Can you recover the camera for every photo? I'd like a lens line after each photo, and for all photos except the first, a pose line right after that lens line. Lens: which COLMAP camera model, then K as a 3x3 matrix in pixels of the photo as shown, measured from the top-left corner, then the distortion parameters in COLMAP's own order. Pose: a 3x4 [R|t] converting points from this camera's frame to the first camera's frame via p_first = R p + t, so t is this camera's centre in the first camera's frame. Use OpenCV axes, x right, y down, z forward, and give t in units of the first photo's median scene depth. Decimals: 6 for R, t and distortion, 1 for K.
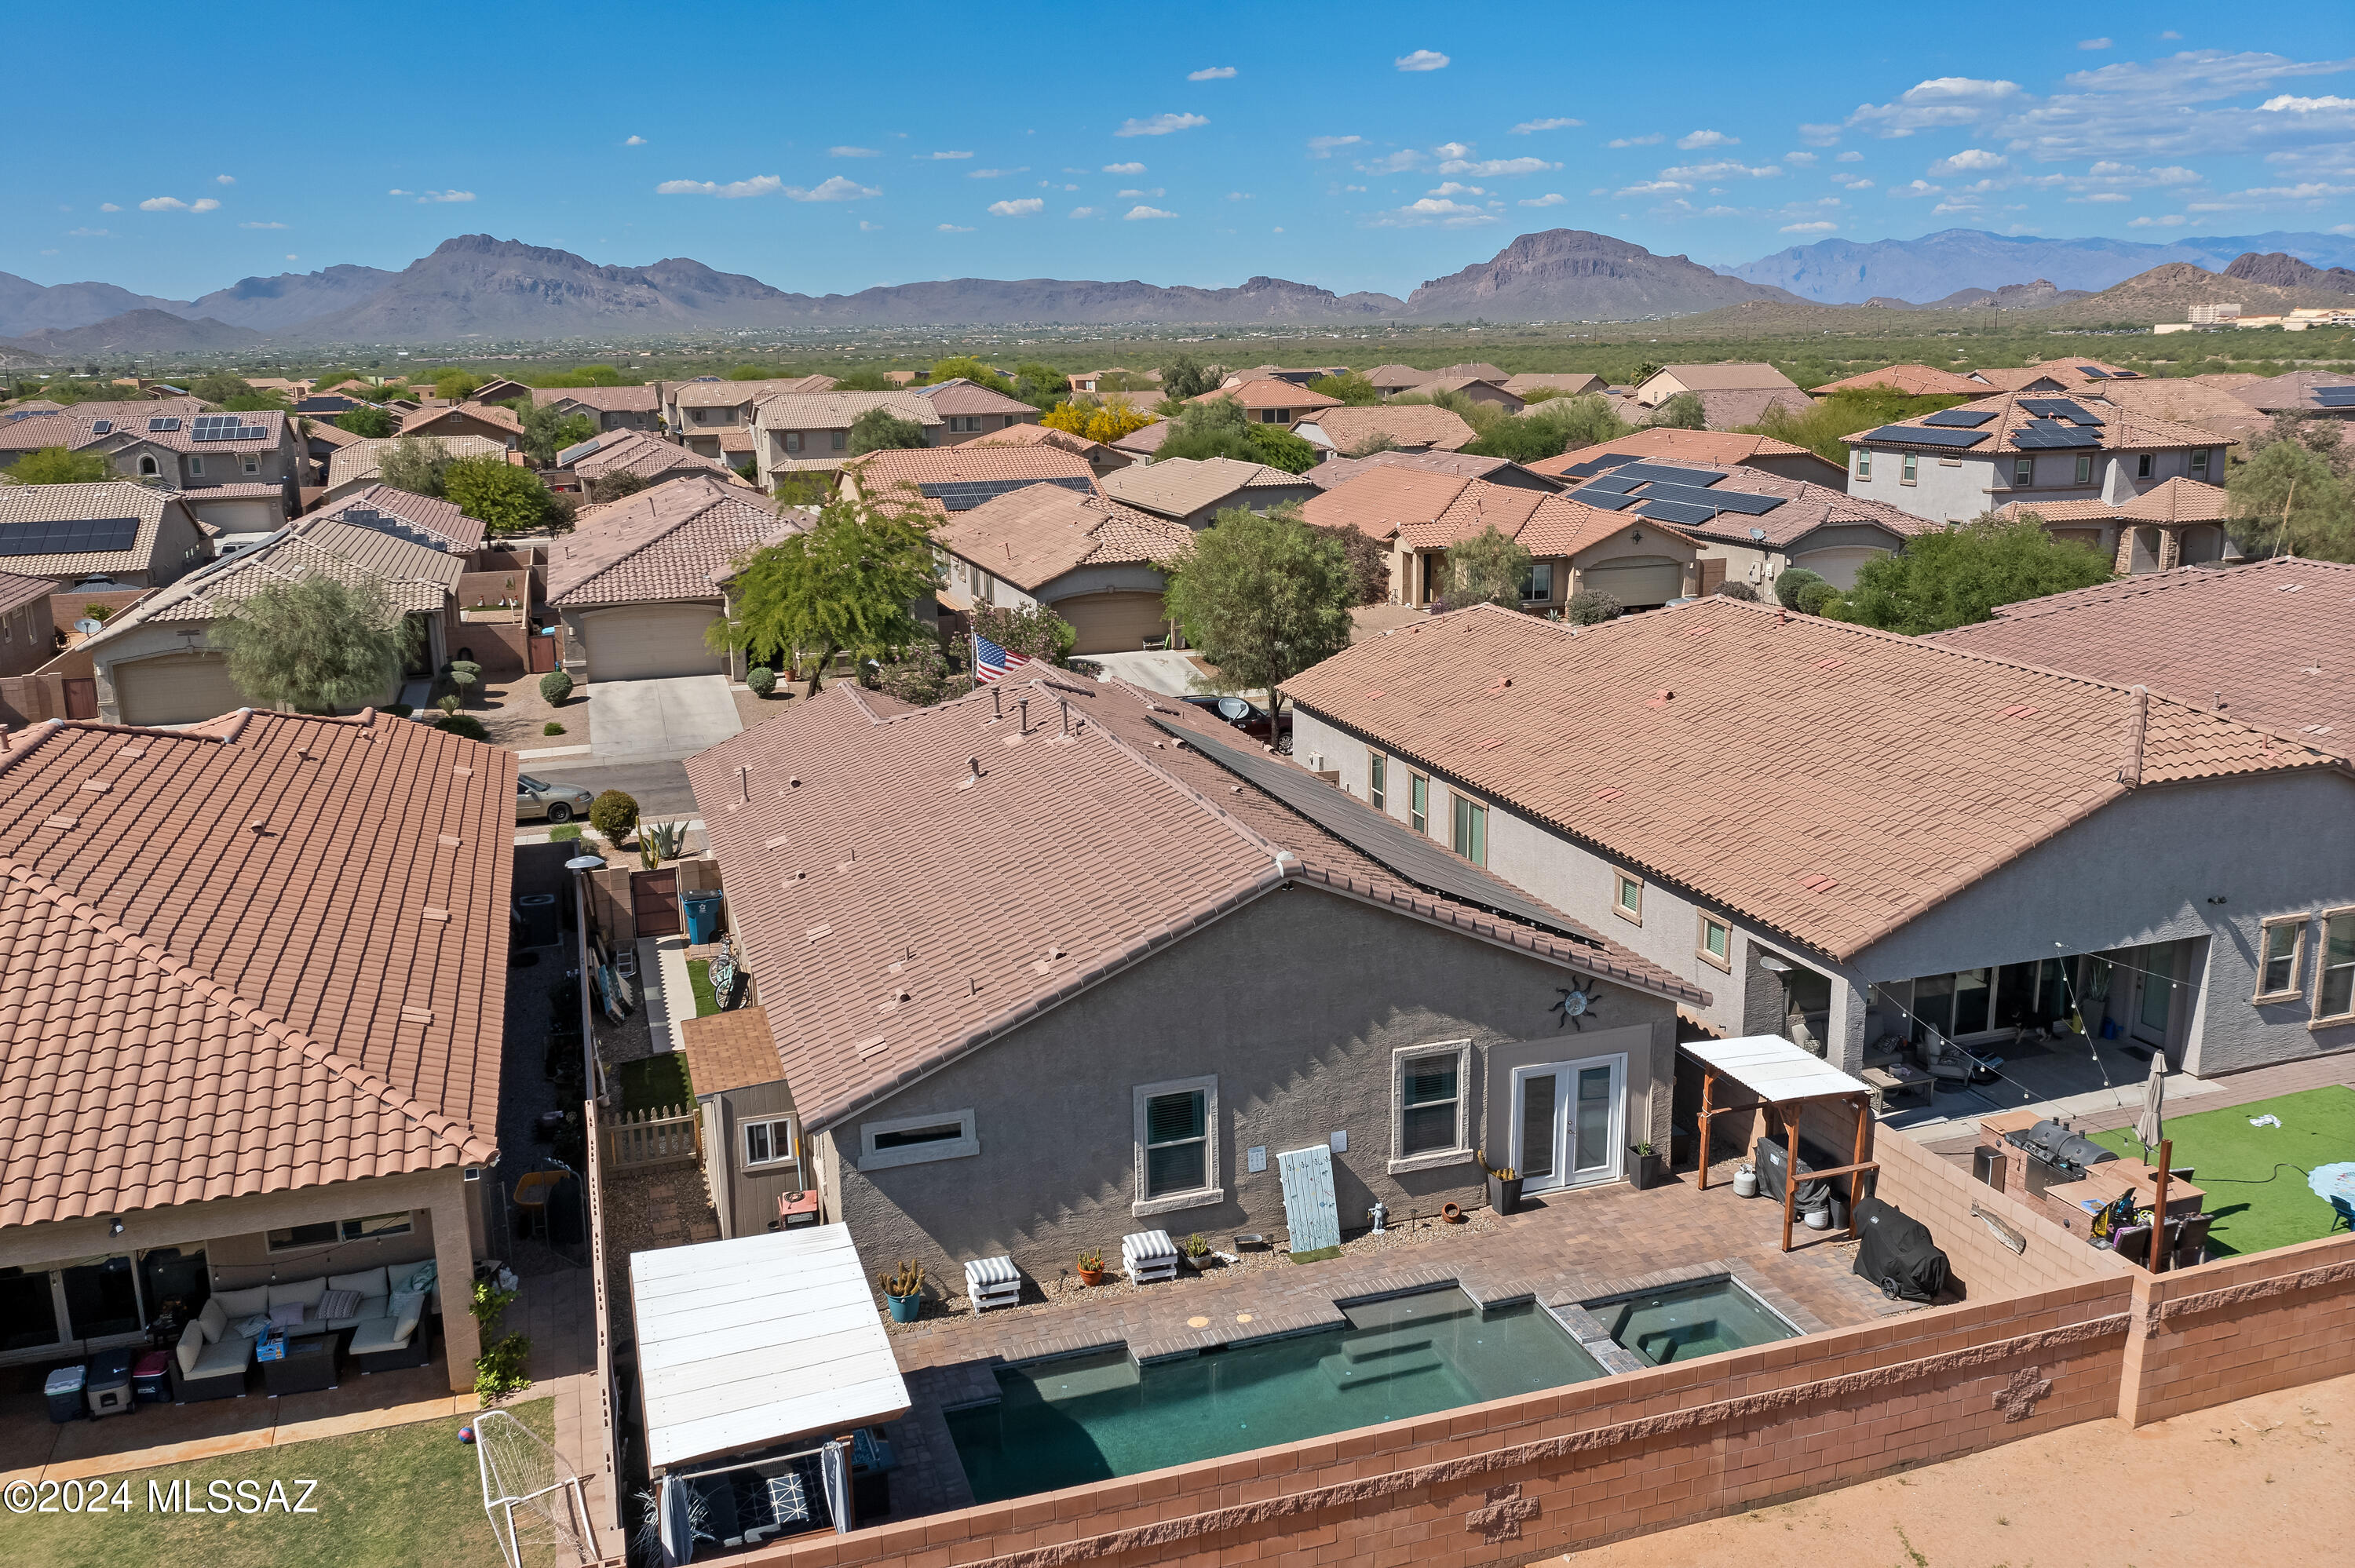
lens RADIAL K [[1890.2, 0, 1173.0], [0, 1890.2, 775.1], [0, 0, 1]] dist [-0.007474, -0.003859]
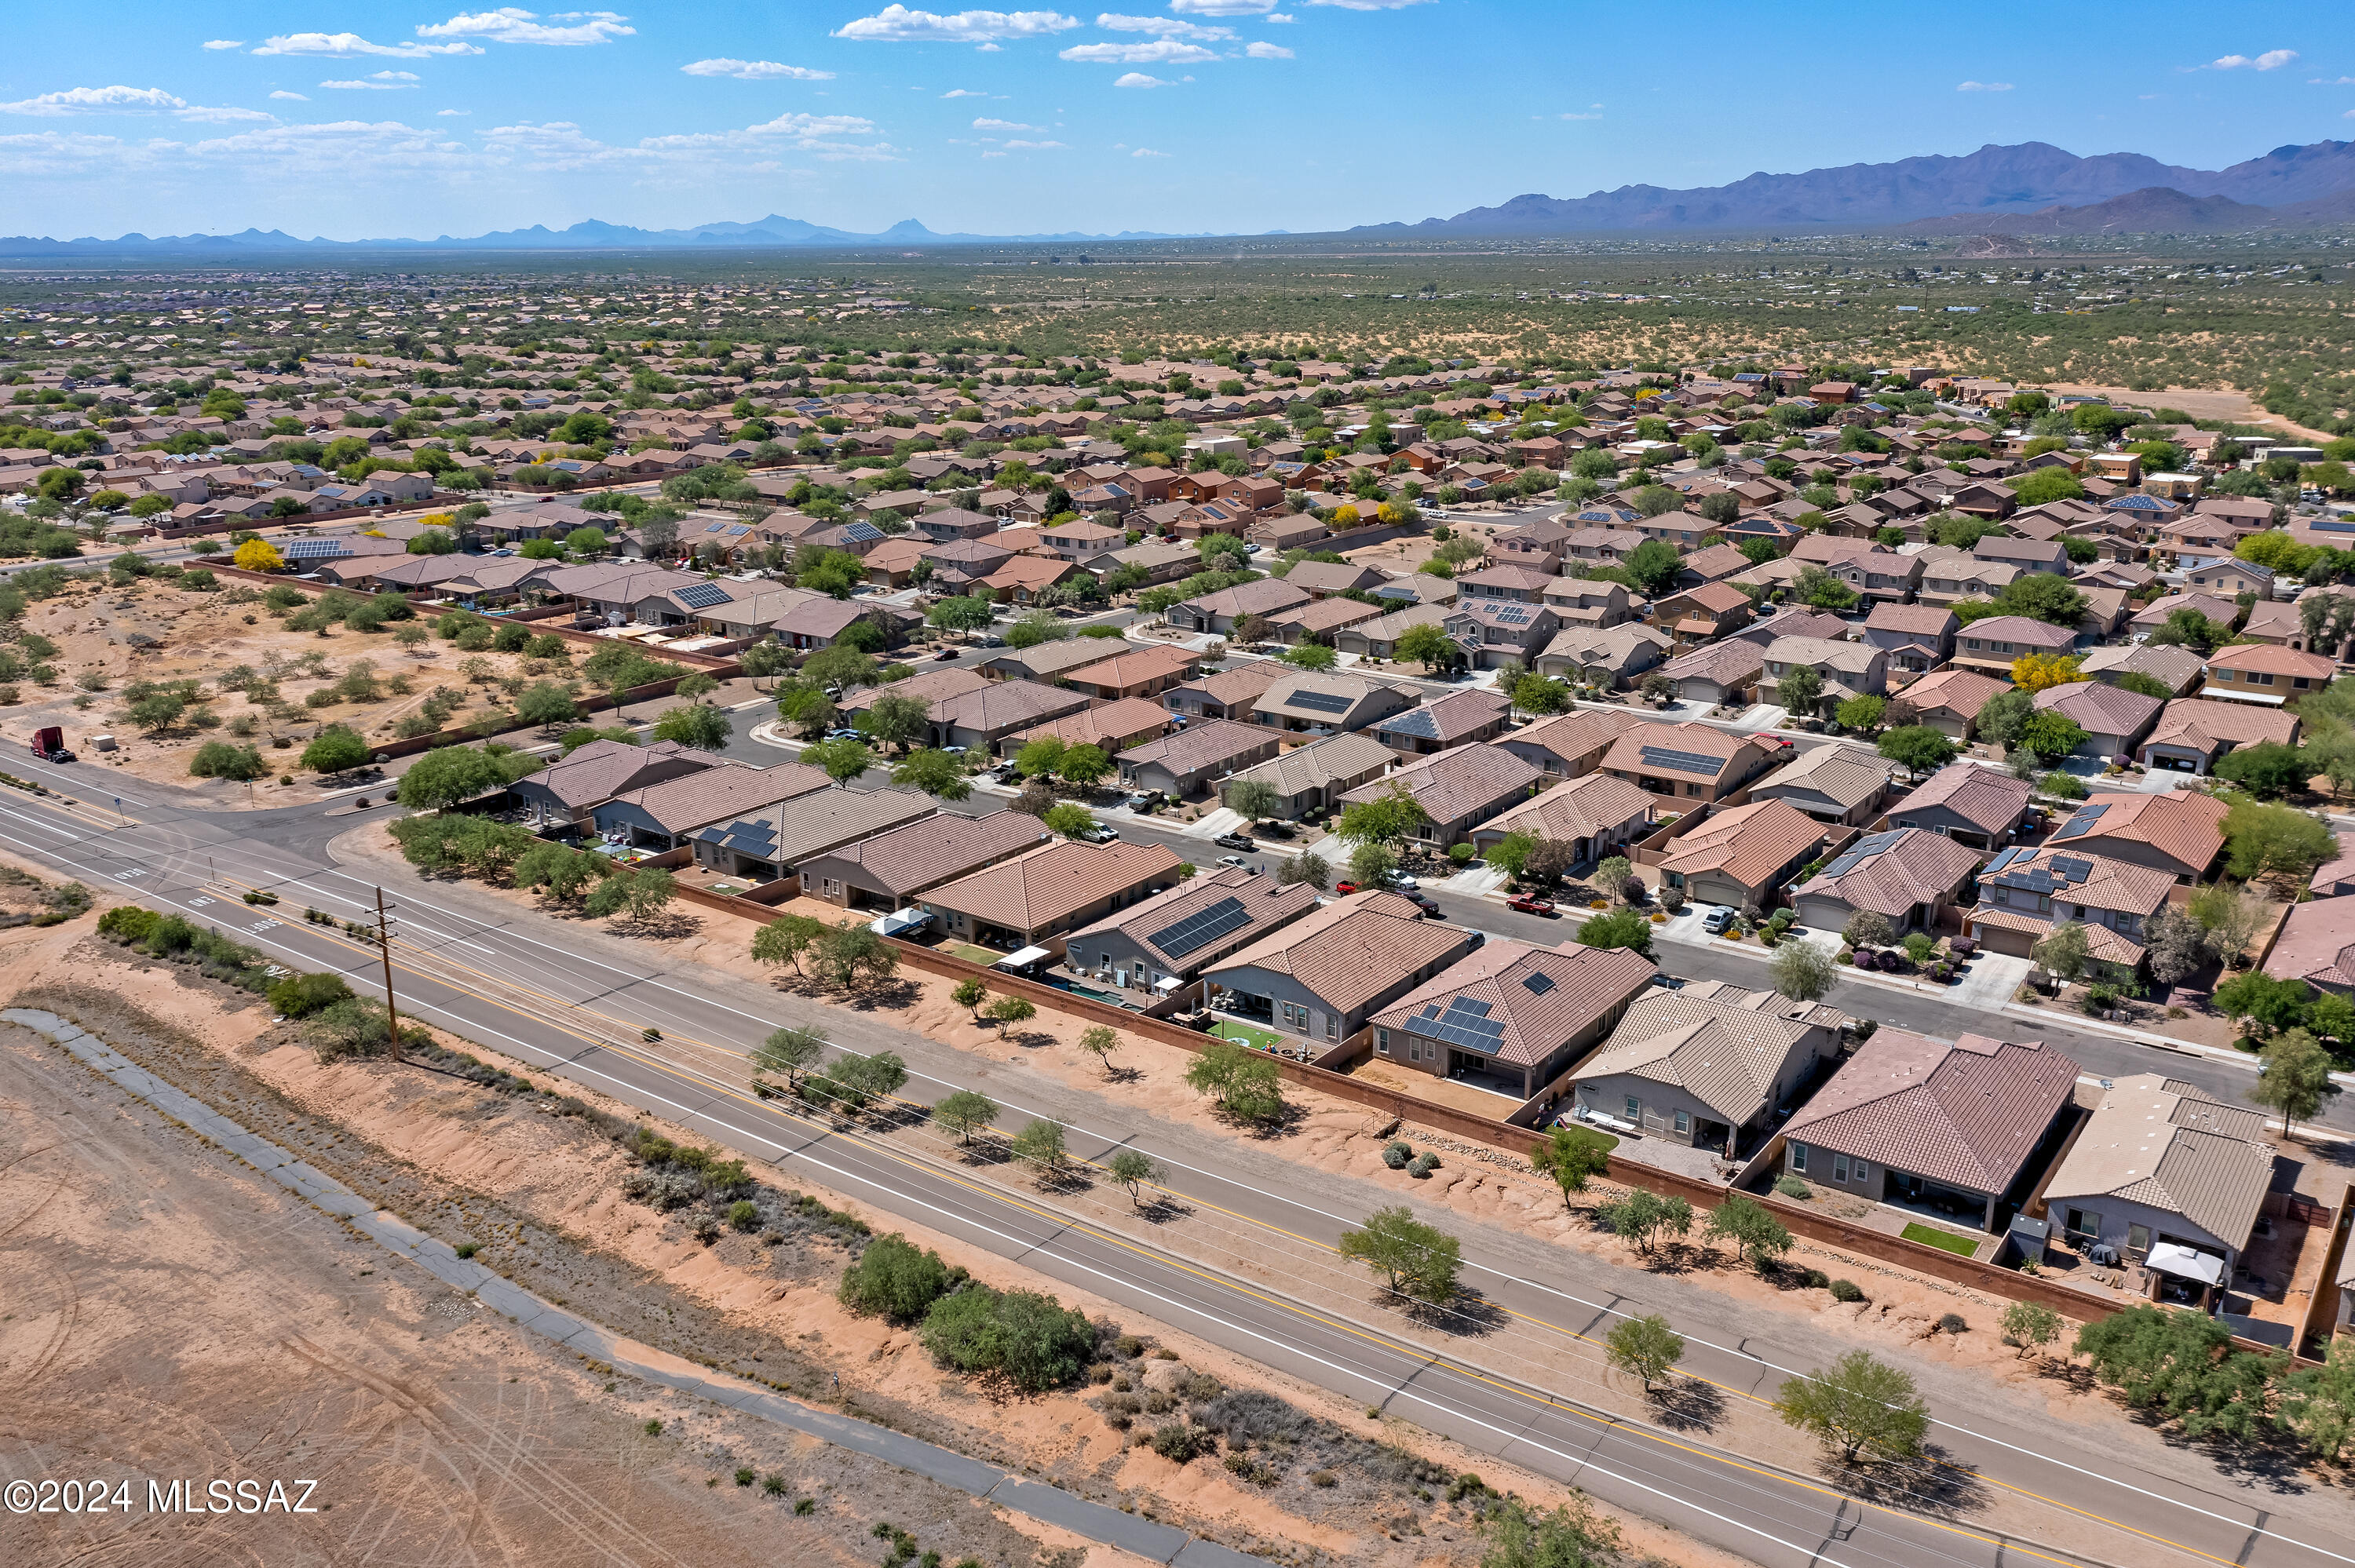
lens RADIAL K [[1892.1, 0, 1177.5], [0, 1892.1, 784.0], [0, 0, 1]] dist [-0.004384, 0.001244]
pose [[0.574816, 0.242977, -0.781376, 4.863813], [-0.185420, 0.968736, 0.164835, -1.455753], [0.796998, 0.050132, 0.601898, -2.646463]]
